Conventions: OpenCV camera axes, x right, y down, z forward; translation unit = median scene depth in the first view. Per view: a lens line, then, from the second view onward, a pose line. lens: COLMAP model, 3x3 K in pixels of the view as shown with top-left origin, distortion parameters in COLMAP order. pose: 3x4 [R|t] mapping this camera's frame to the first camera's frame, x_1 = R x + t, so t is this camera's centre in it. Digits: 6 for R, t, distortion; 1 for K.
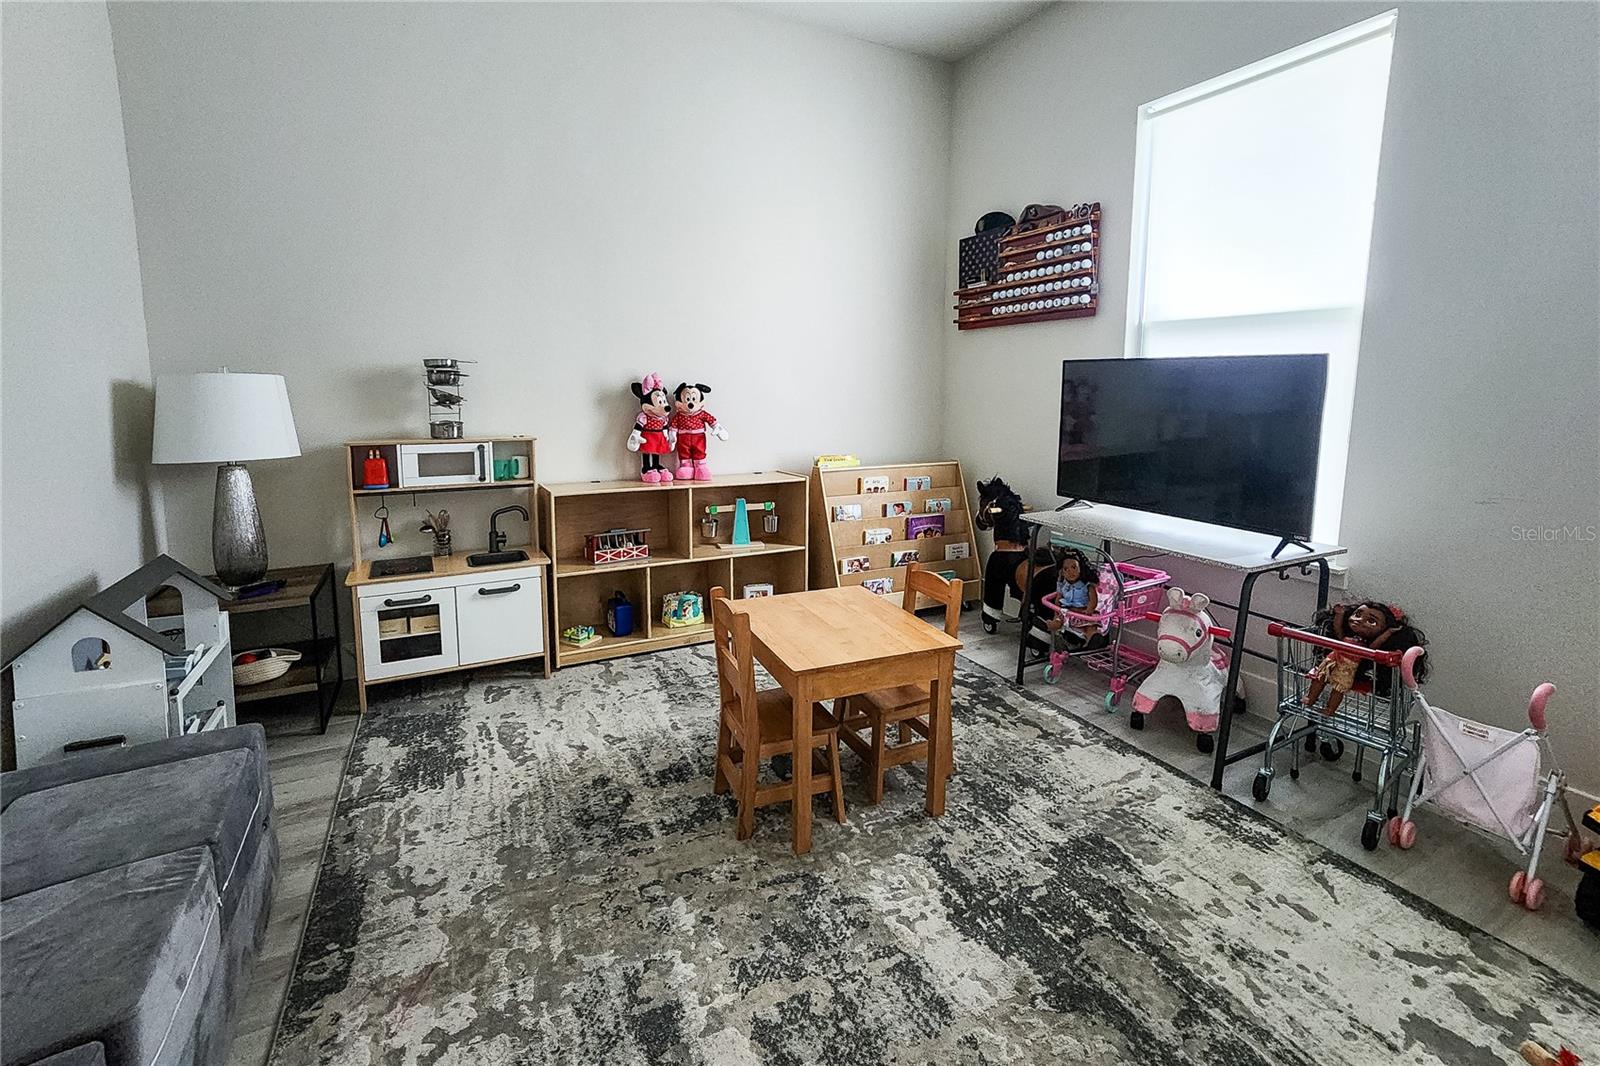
lens RADIAL K [[664.1, 0, 787.8], [0, 664.1, 492.6], [0, 0, 1]] dist [-0.001303, 0.001020]
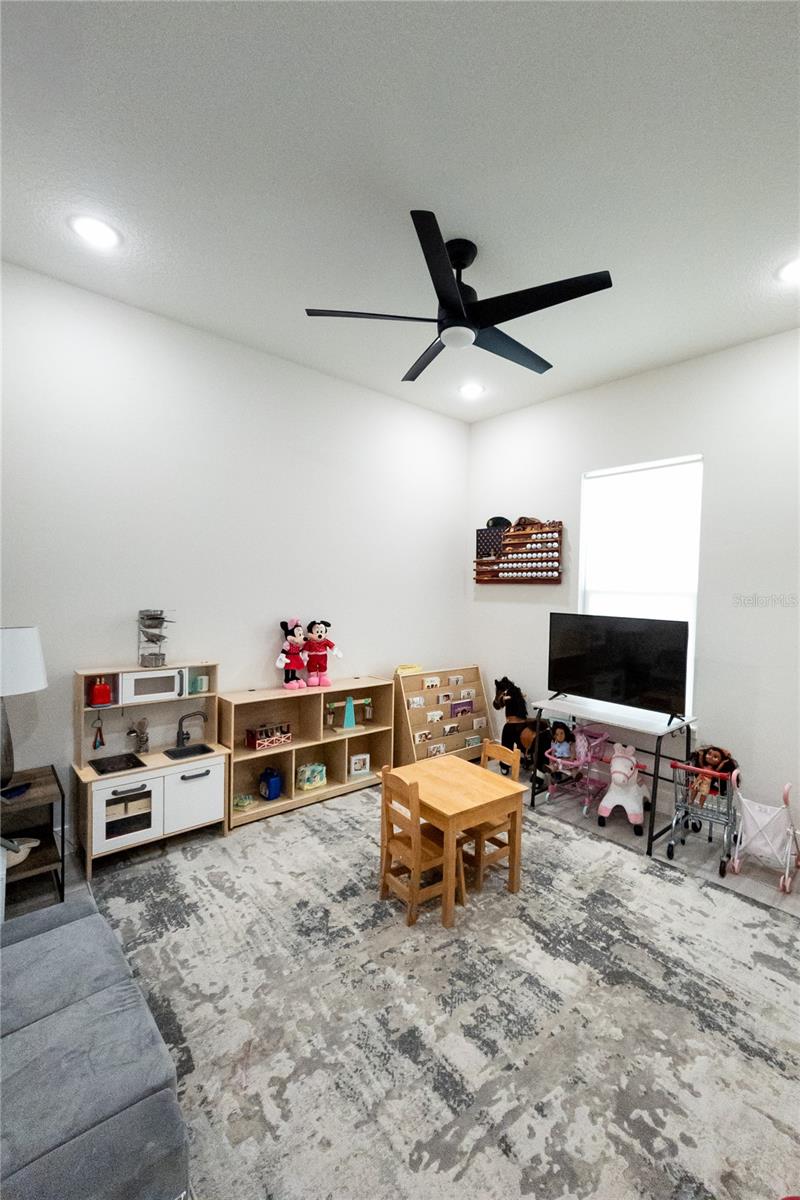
lens RADIAL K [[498.0, 0, 427.1], [0, 498.0, 622.6], [0, 0, 1]] dist [-0.001303, 0.001020]
pose [[0.960014, 0.000607, 0.279951, -0.300802], [0.021733, 0.996818, -0.076688, -0.093514], [-0.279107, 0.079706, 0.956946, -0.179777]]
